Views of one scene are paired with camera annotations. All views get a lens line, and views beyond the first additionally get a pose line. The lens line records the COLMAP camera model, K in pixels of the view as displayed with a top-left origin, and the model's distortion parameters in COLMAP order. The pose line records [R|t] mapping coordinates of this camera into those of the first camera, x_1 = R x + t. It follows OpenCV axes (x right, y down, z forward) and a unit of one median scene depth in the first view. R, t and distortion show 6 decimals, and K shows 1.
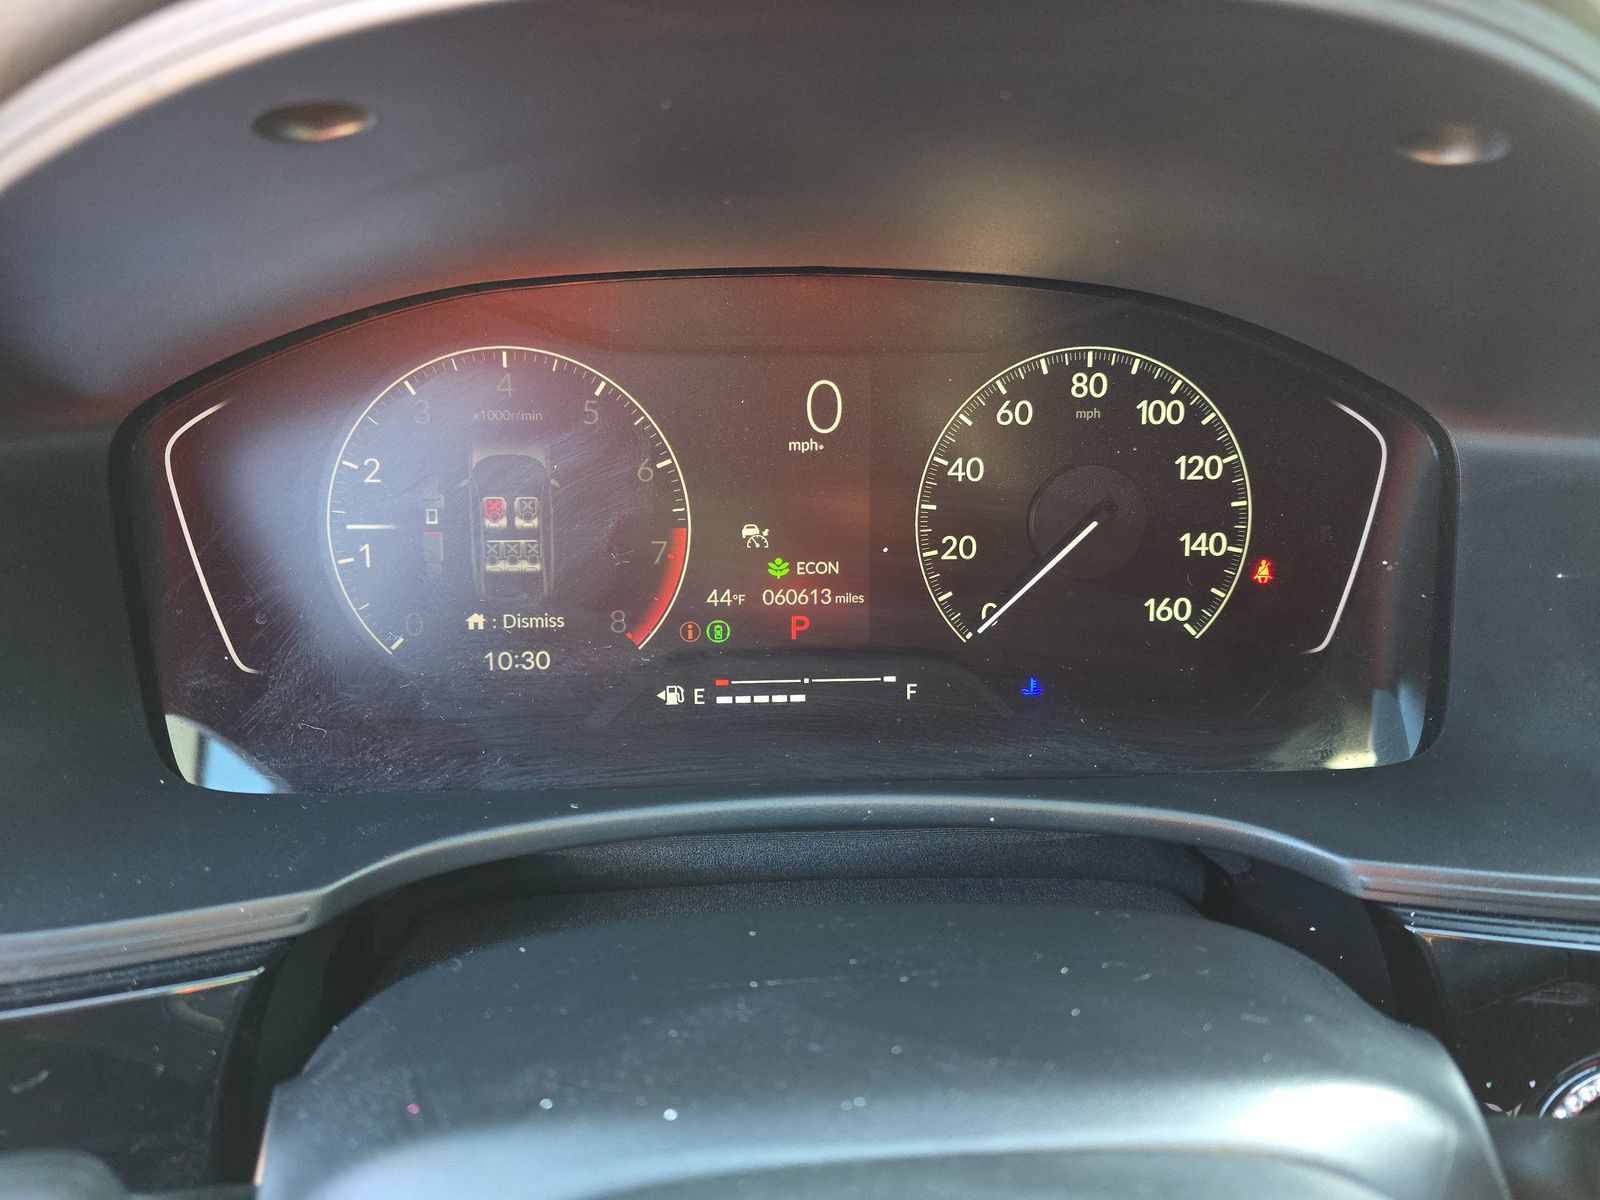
lens RADIAL K [[1070.7, 0, 794.4], [0, 1070.7, 598.7], [0, 0, 1]] dist [0.039376, -0.022291]
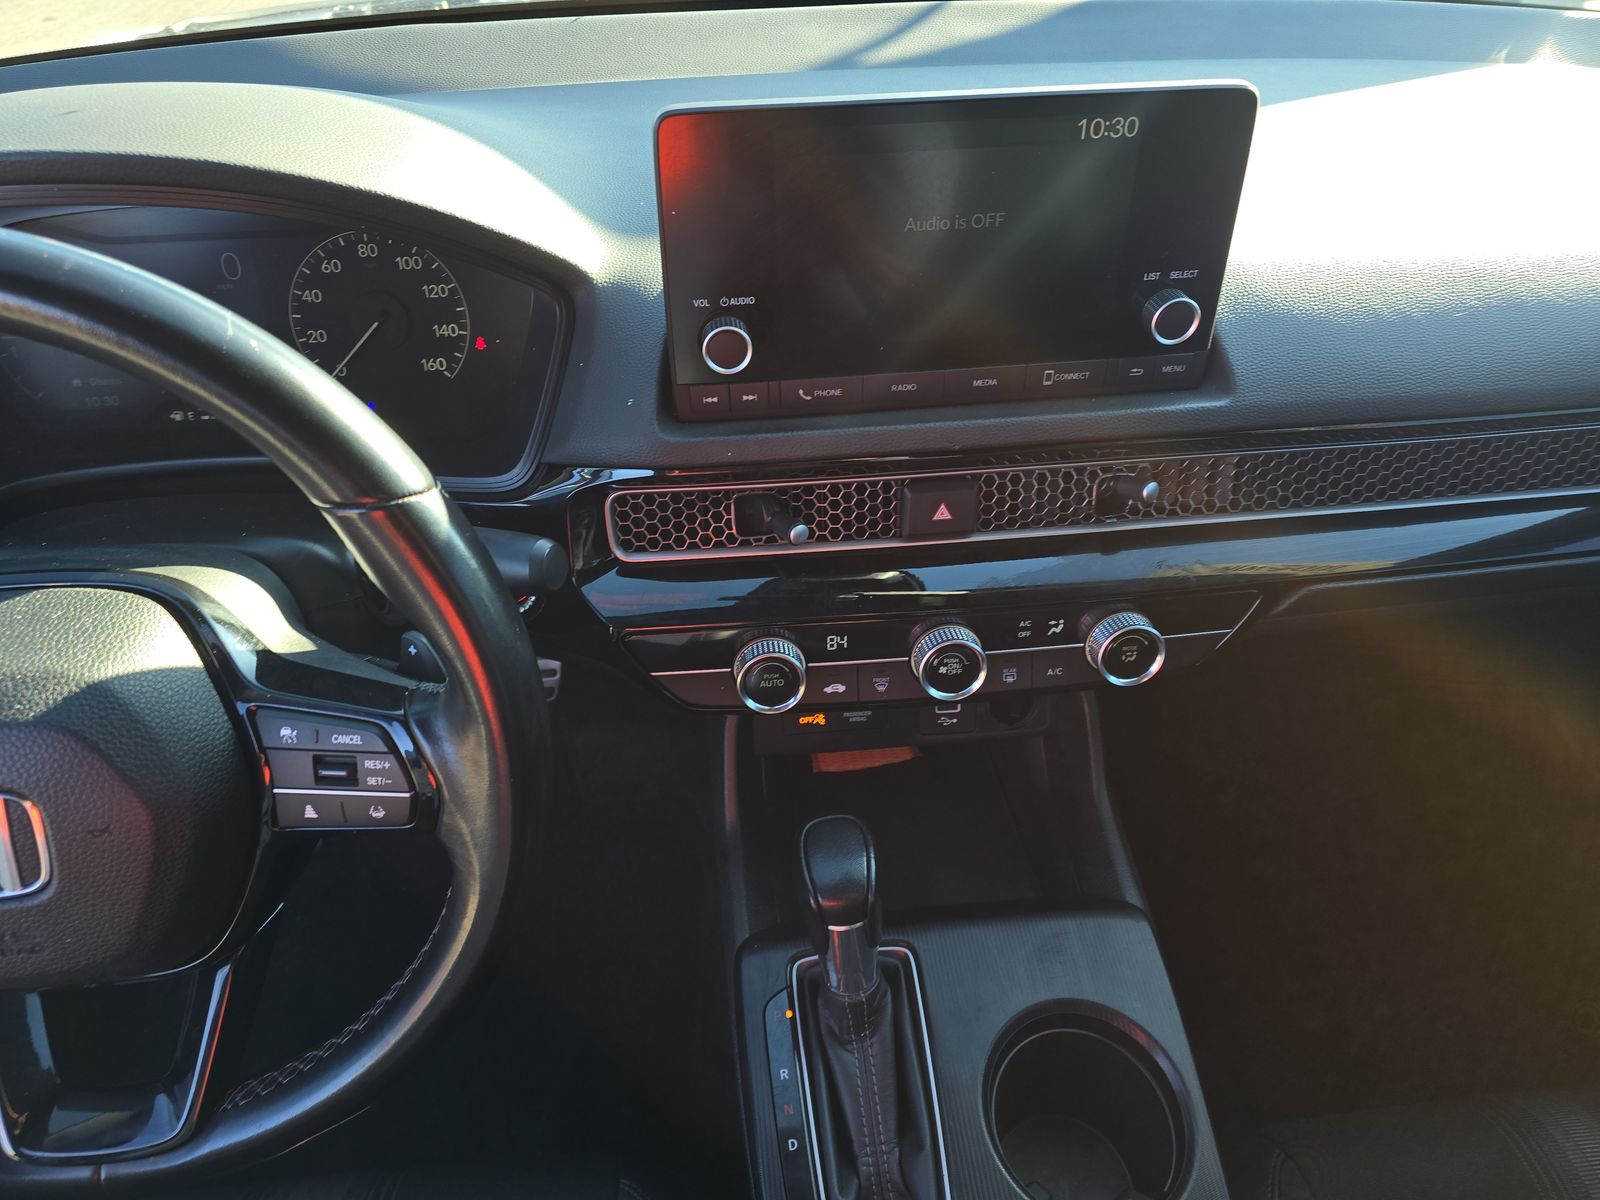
lens RADIAL K [[1070.7, 0, 802.0], [0, 1070.7, 595.6], [0, 0, 1]] dist [0.039376, -0.022291]
pose [[0.999394, -0.034791, -0.001067, 1.051512], [0.033851, 0.964339, 0.262496, -0.080423], [-0.008103, -0.262373, 0.964932, -1.088709]]
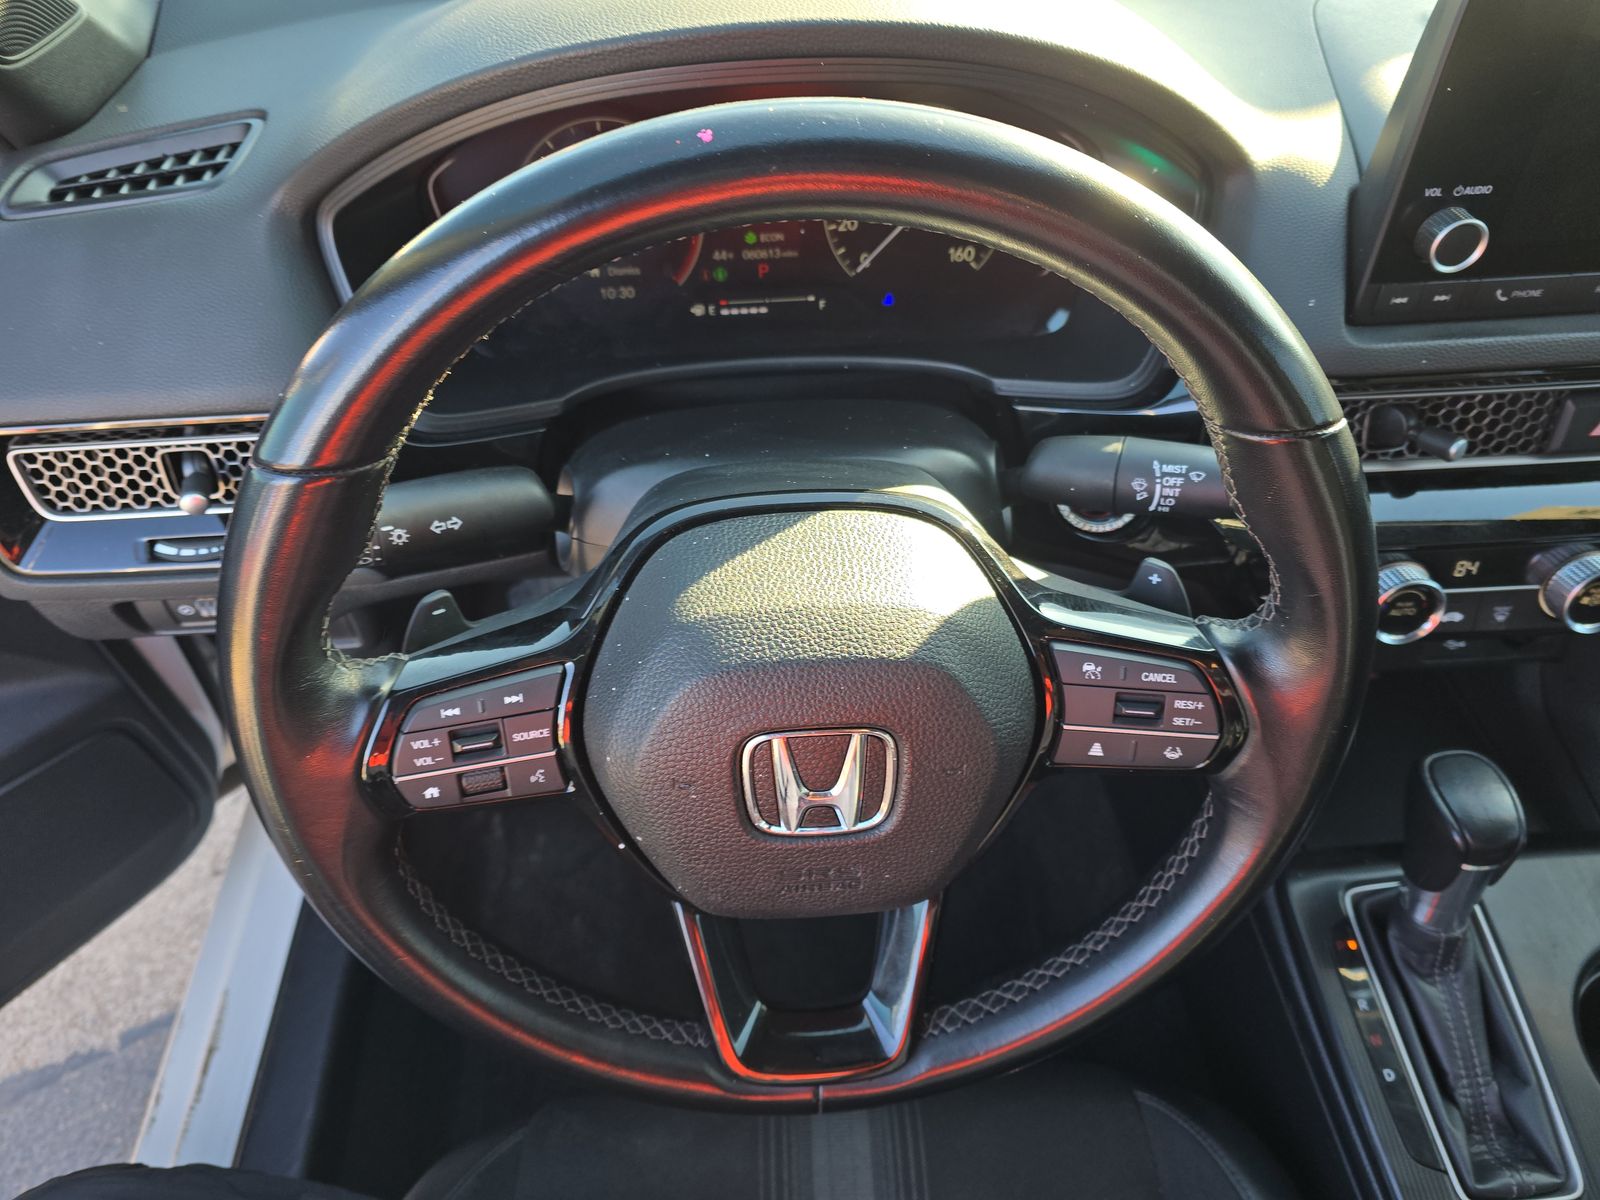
lens RADIAL K [[1070.7, 0, 796.1], [0, 1070.7, 607.2], [0, 0, 1]] dist [0.039376, -0.022291]
pose [[0.999419, -0.015170, -0.030508, 0.112206], [0.025503, 0.926838, 0.374593, -0.132713], [0.022594, -0.375154, 0.926687, -0.984181]]
